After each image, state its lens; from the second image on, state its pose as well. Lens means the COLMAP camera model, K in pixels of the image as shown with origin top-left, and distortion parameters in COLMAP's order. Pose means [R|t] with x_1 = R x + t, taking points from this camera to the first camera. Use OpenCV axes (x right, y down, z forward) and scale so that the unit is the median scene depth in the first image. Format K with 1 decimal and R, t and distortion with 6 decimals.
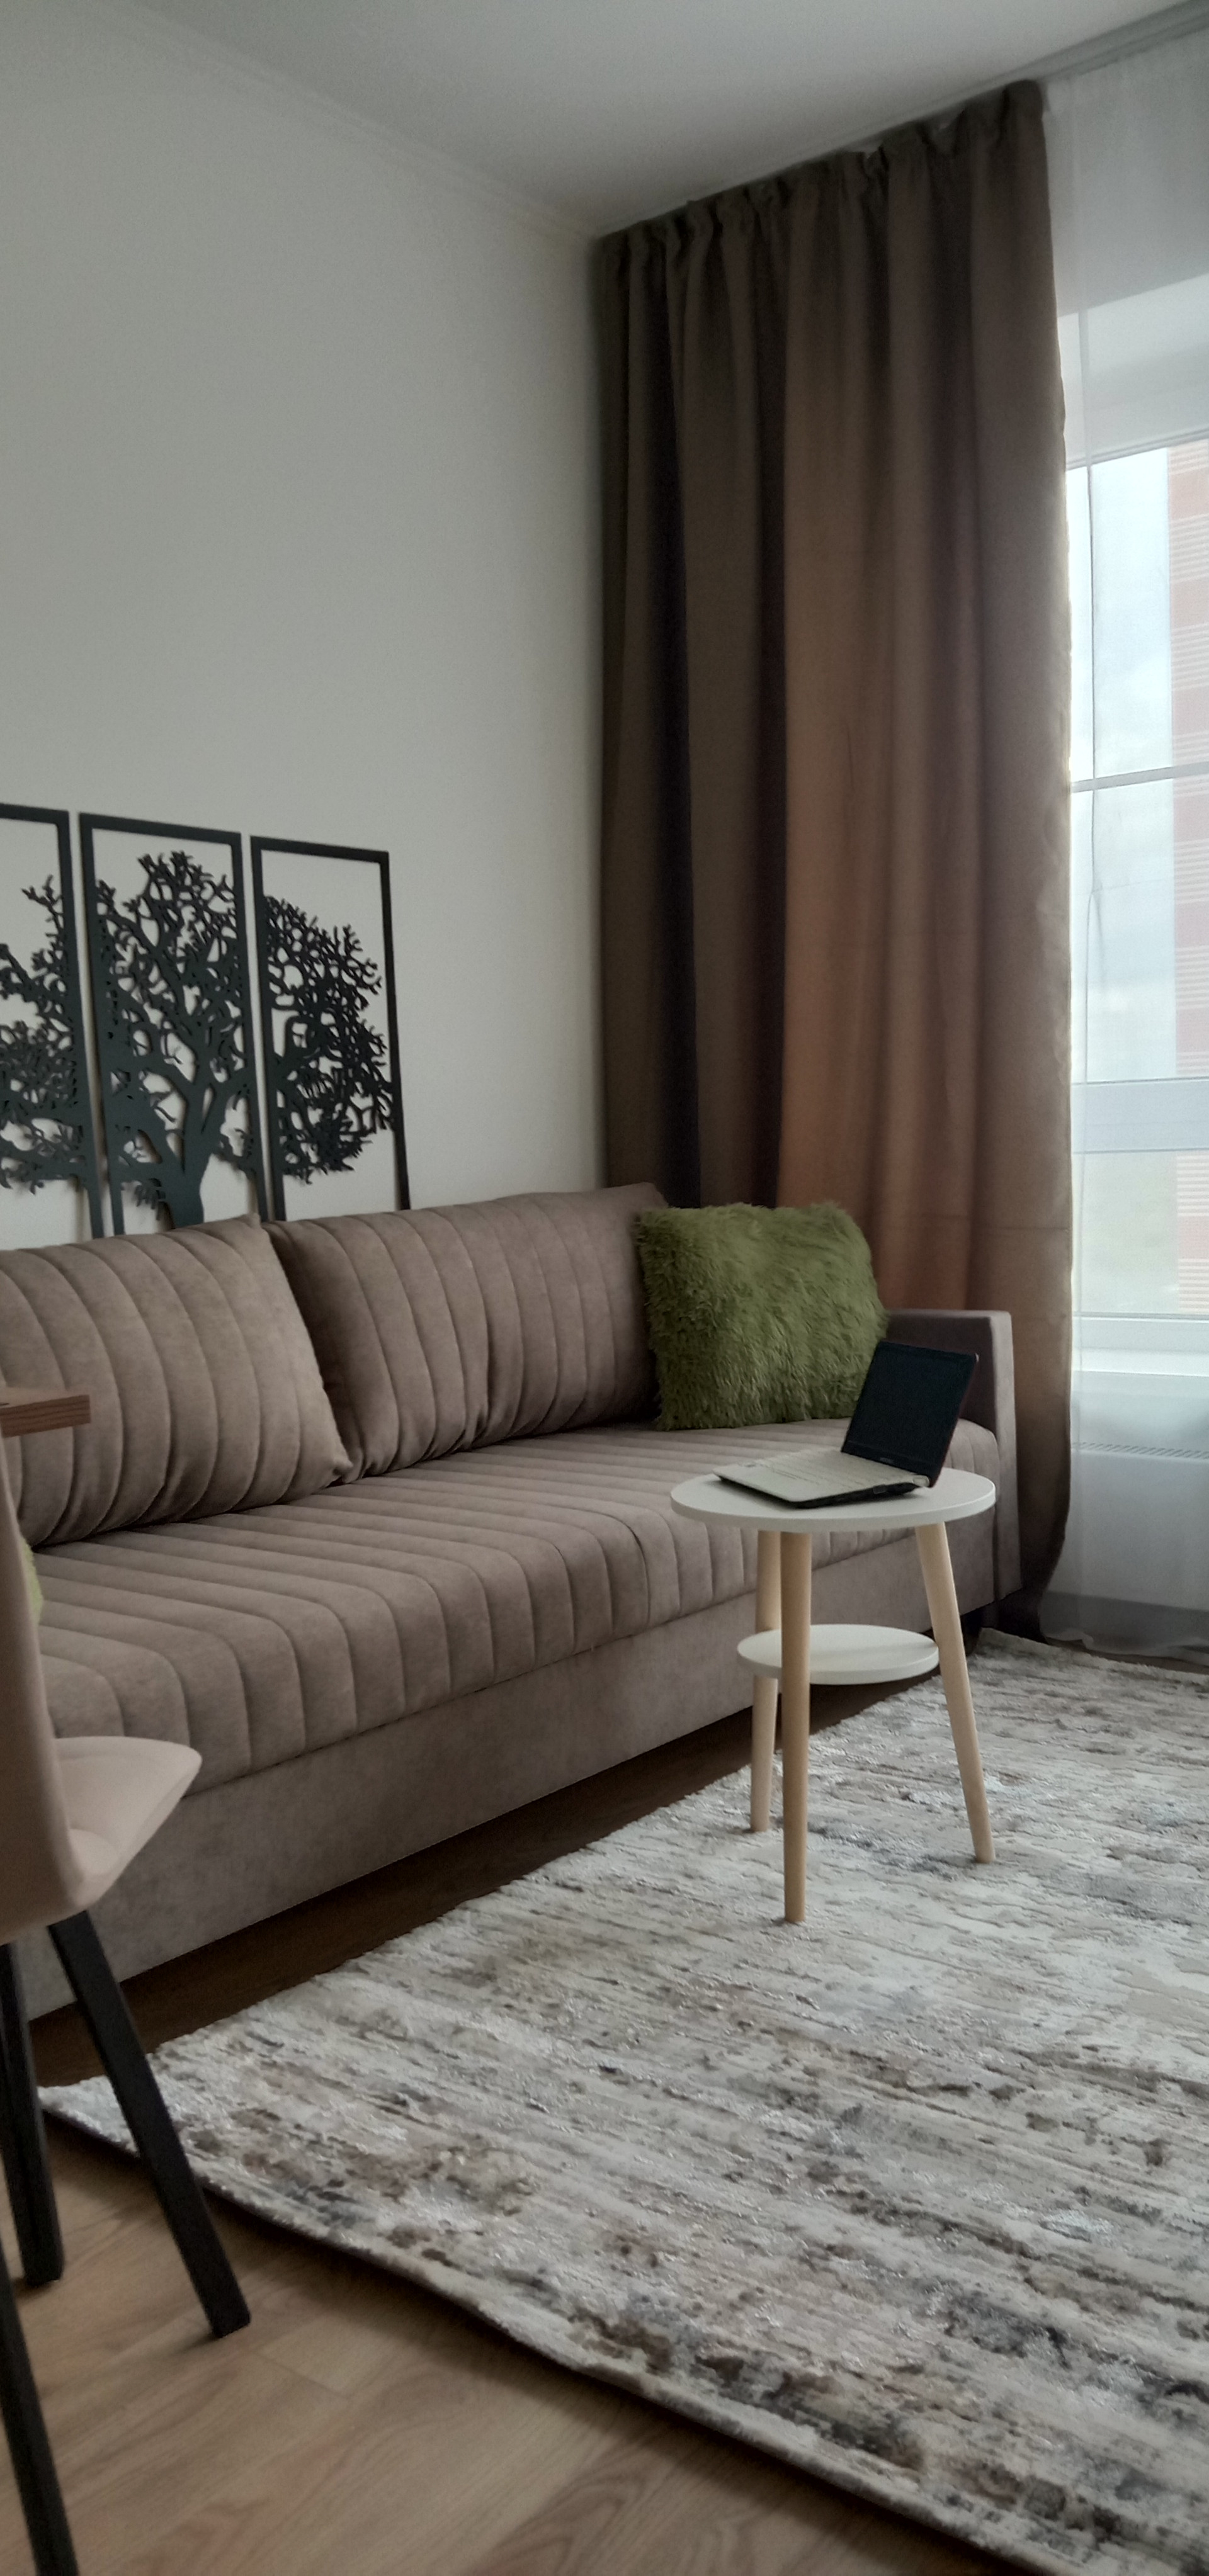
lens RADIAL K [[2039.2, 0, 604.5], [0, 2039.2, 1288.0], [0, 0, 1]] dist [0.083985, -0.205192]
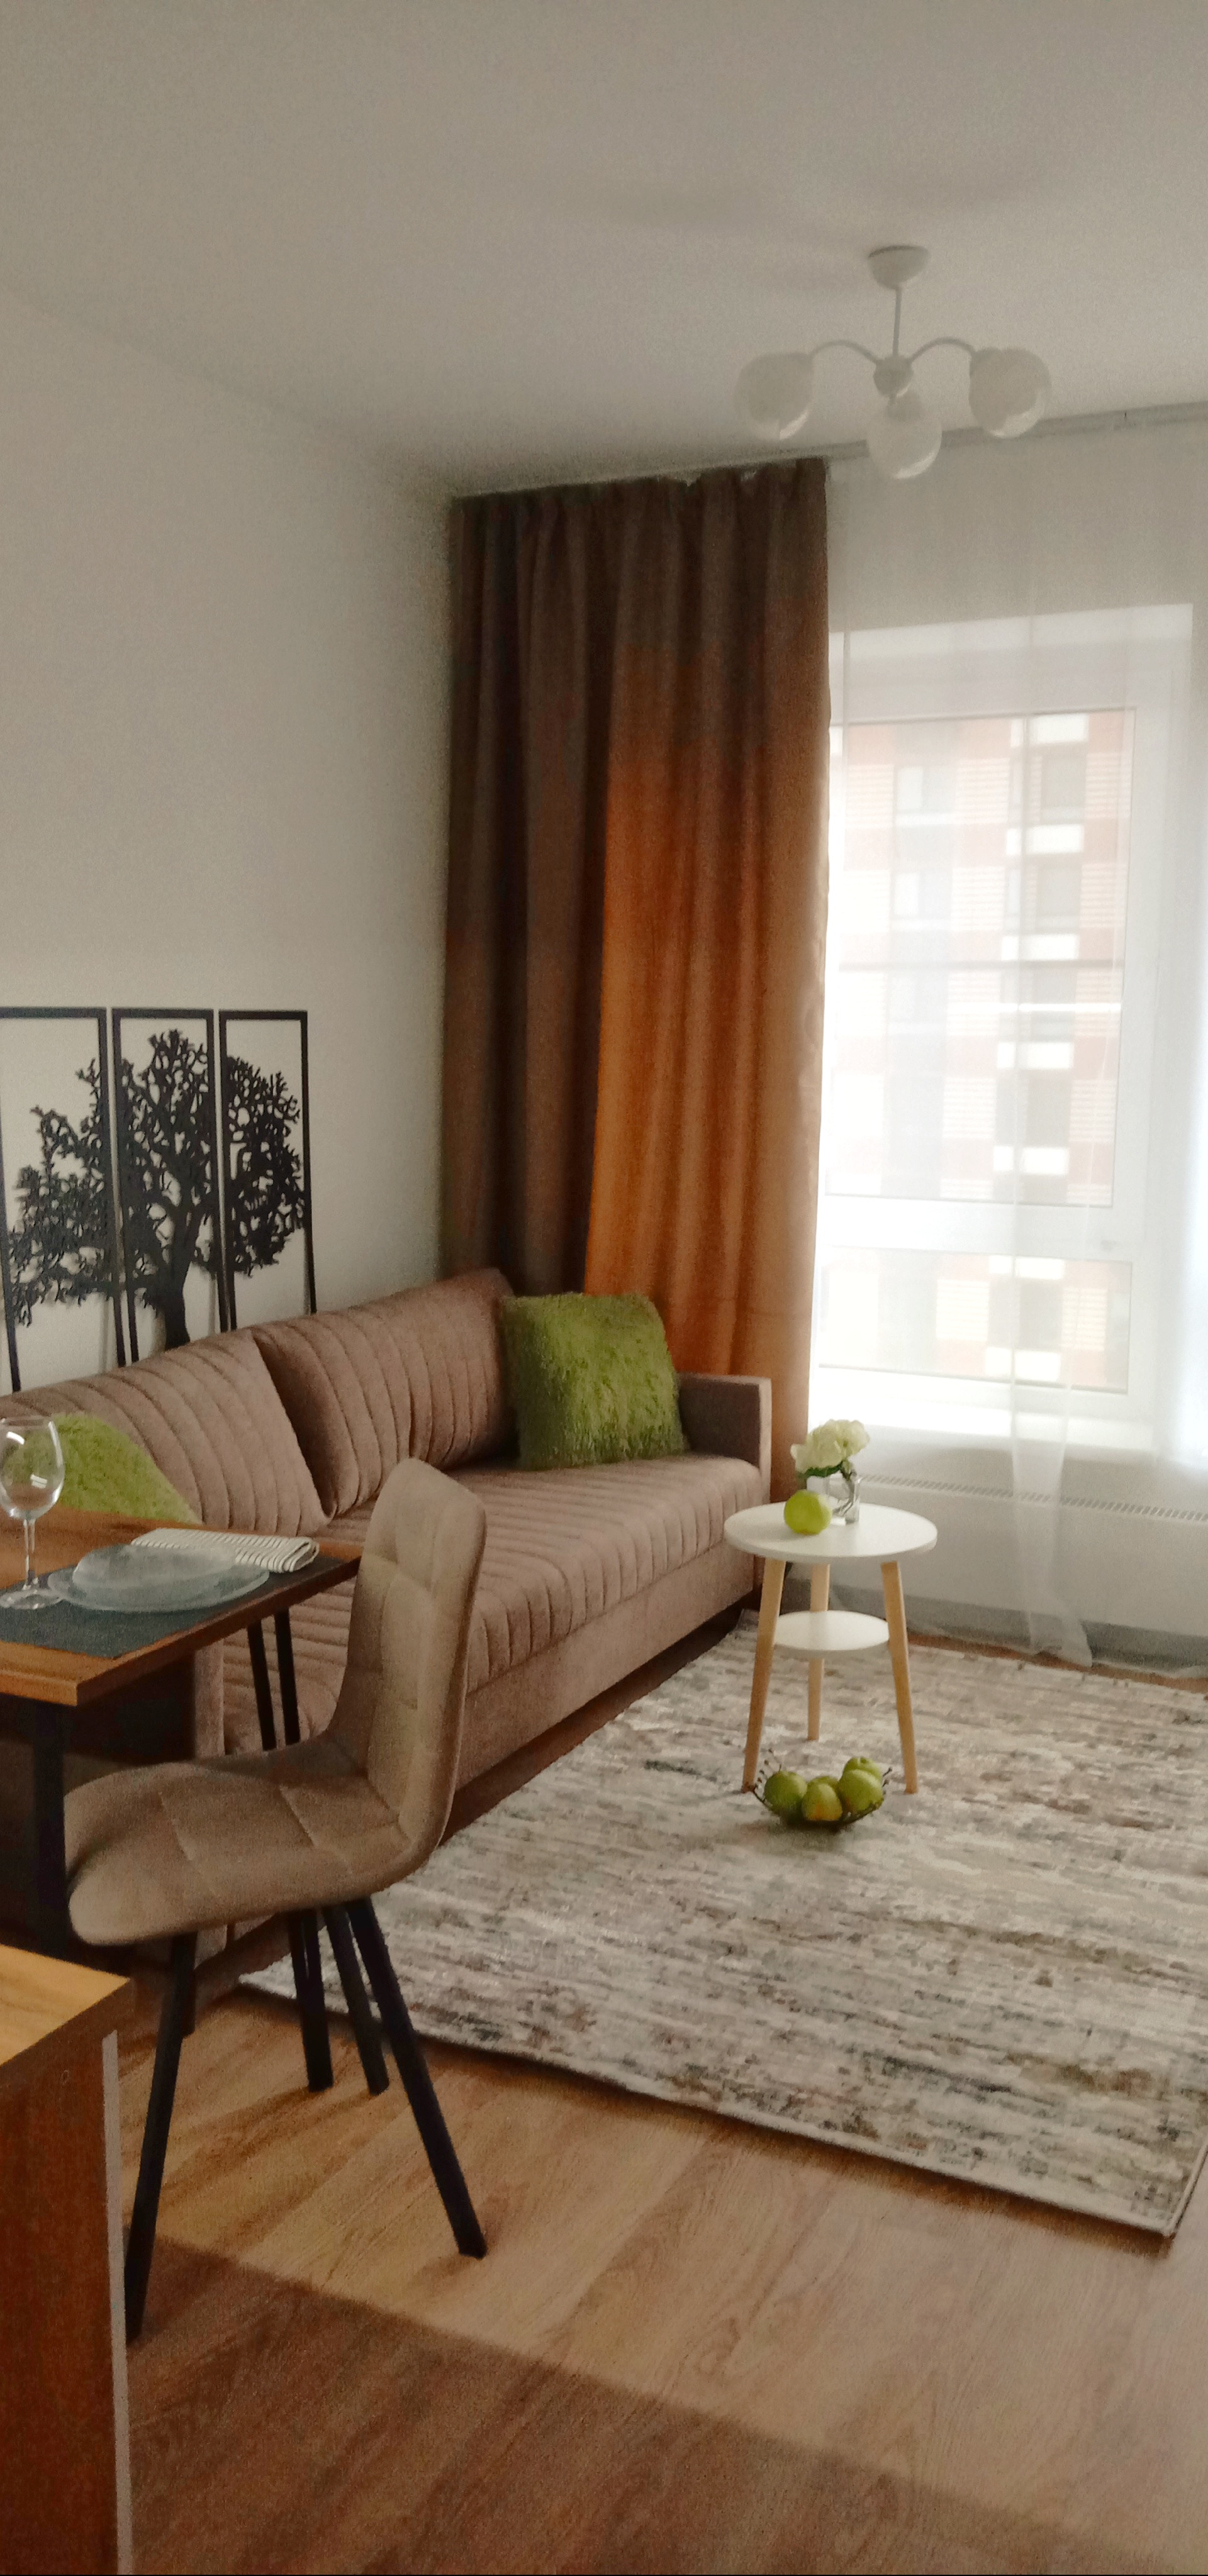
lens RADIAL K [[1995.5, 0, 600.0], [0, 1995.5, 1323.3], [0, 0, 1]] dist [-0.000343, -0.002209]
pose [[0.976666, 0.012732, 0.214384, -0.212272], [-0.028697, 0.997026, 0.071520, -0.126009], [-0.212836, -0.076003, 0.974127, -0.288692]]
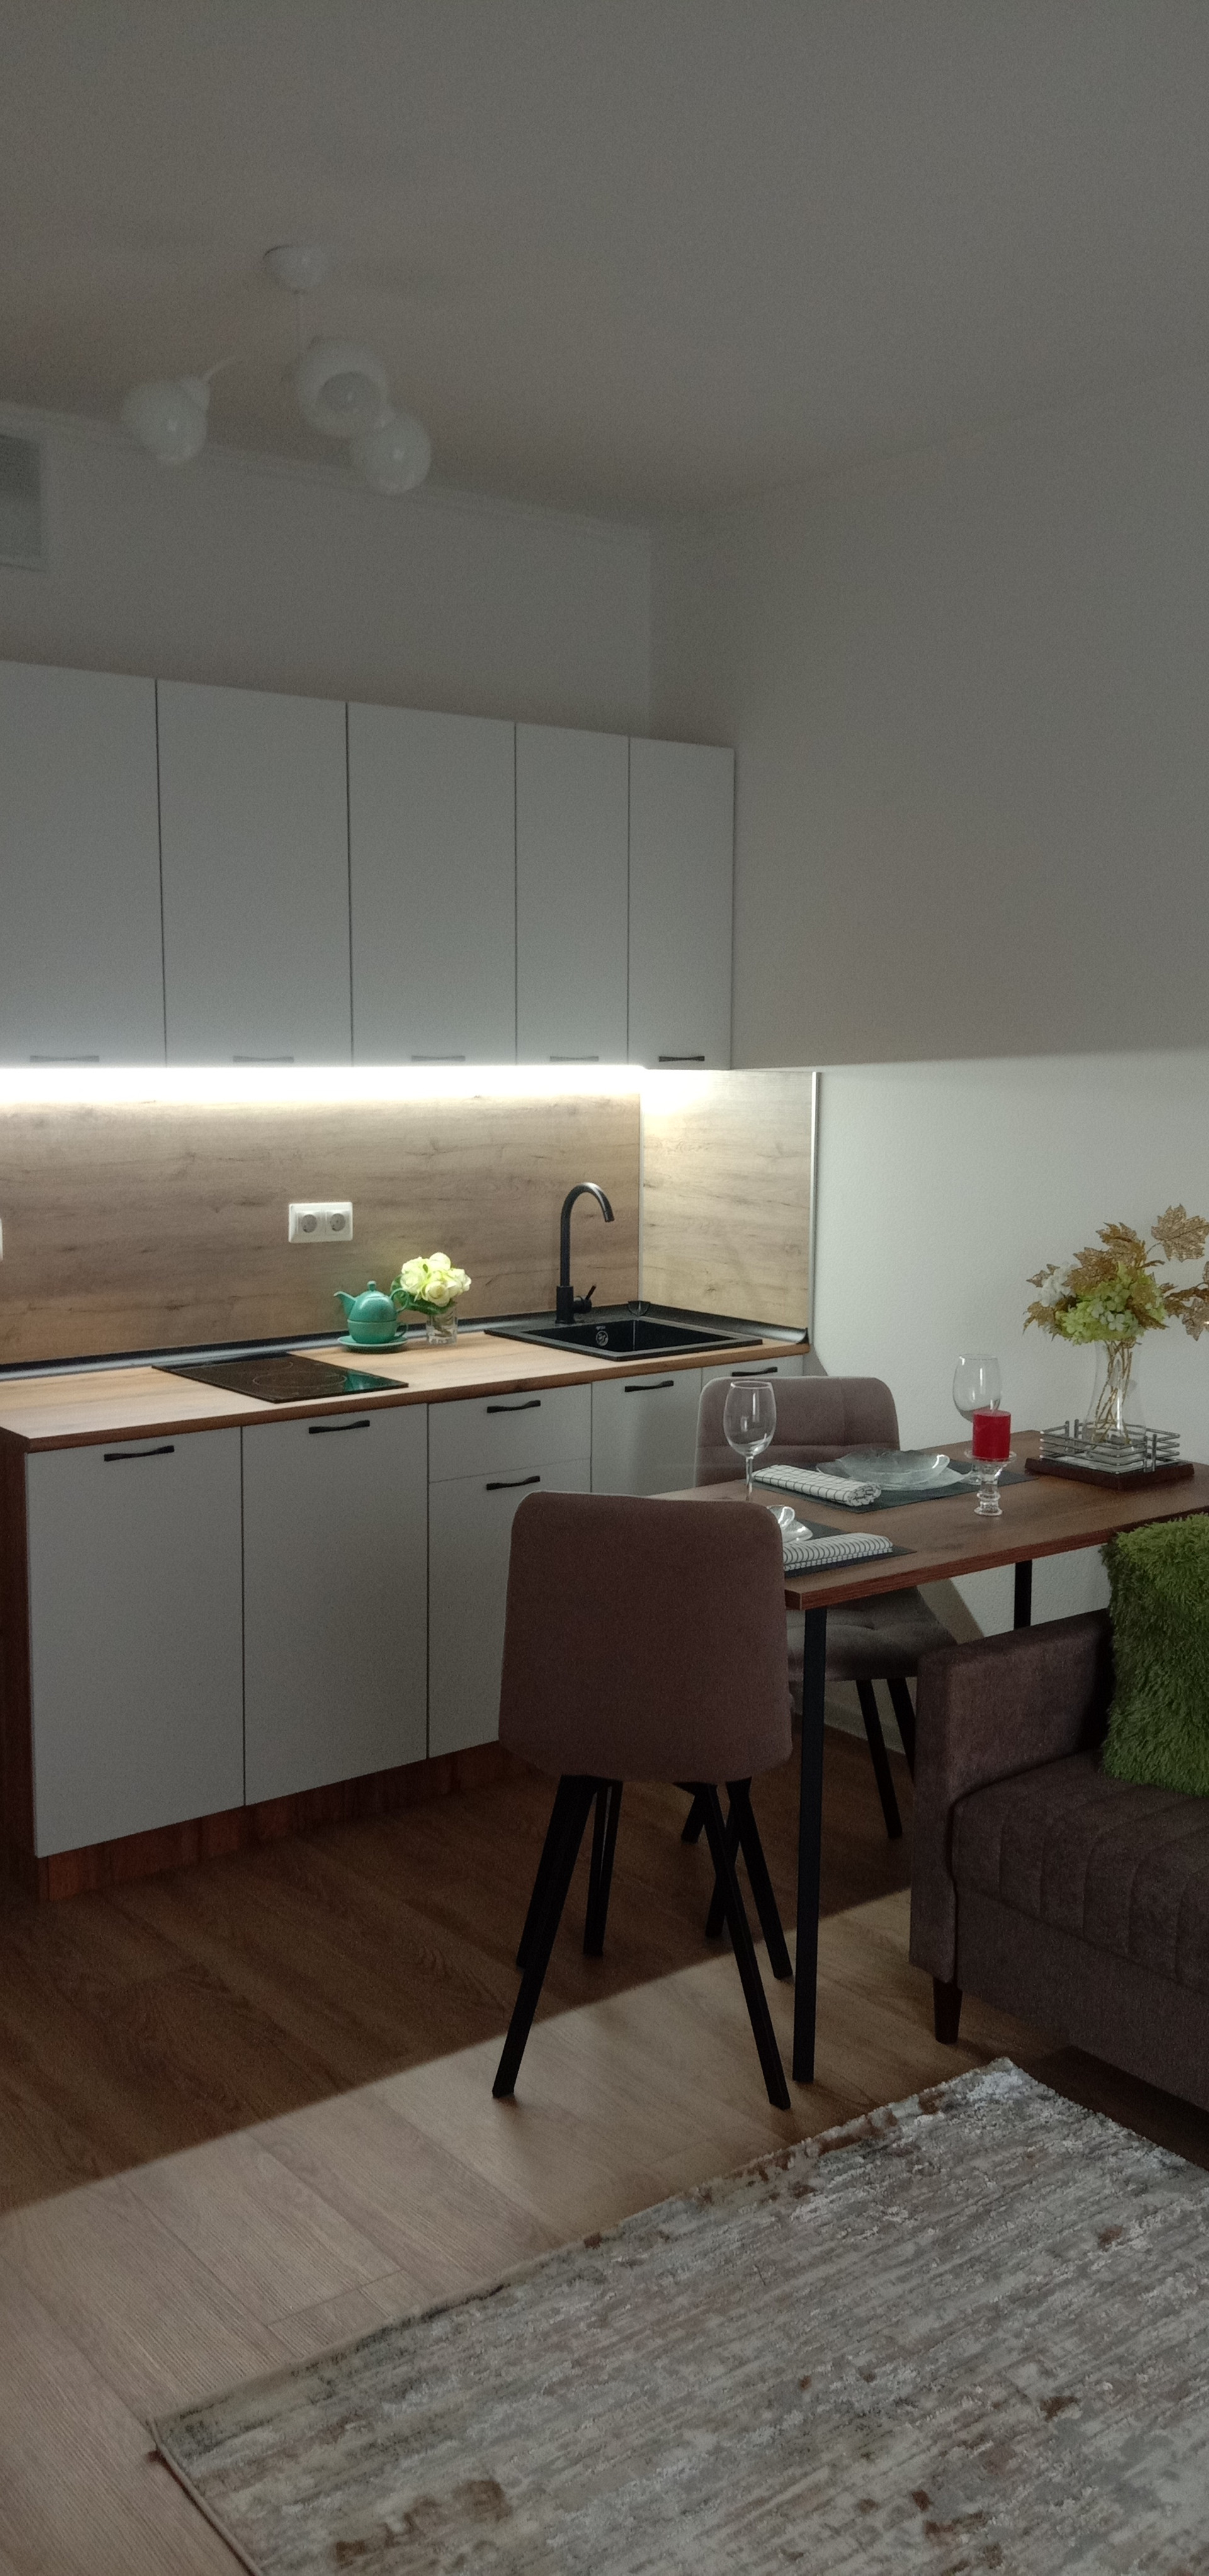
lens RADIAL K [[2039.2, 0, 604.5], [0, 2039.2, 1288.0], [0, 0, 1]] dist [0.083985, -0.205192]
pose [[-0.237216, 0.153837, -0.959199, 0.705865], [-0.072721, 0.981800, 0.175446, -0.249003], [0.968731, 0.111373, -0.221712, 0.604374]]
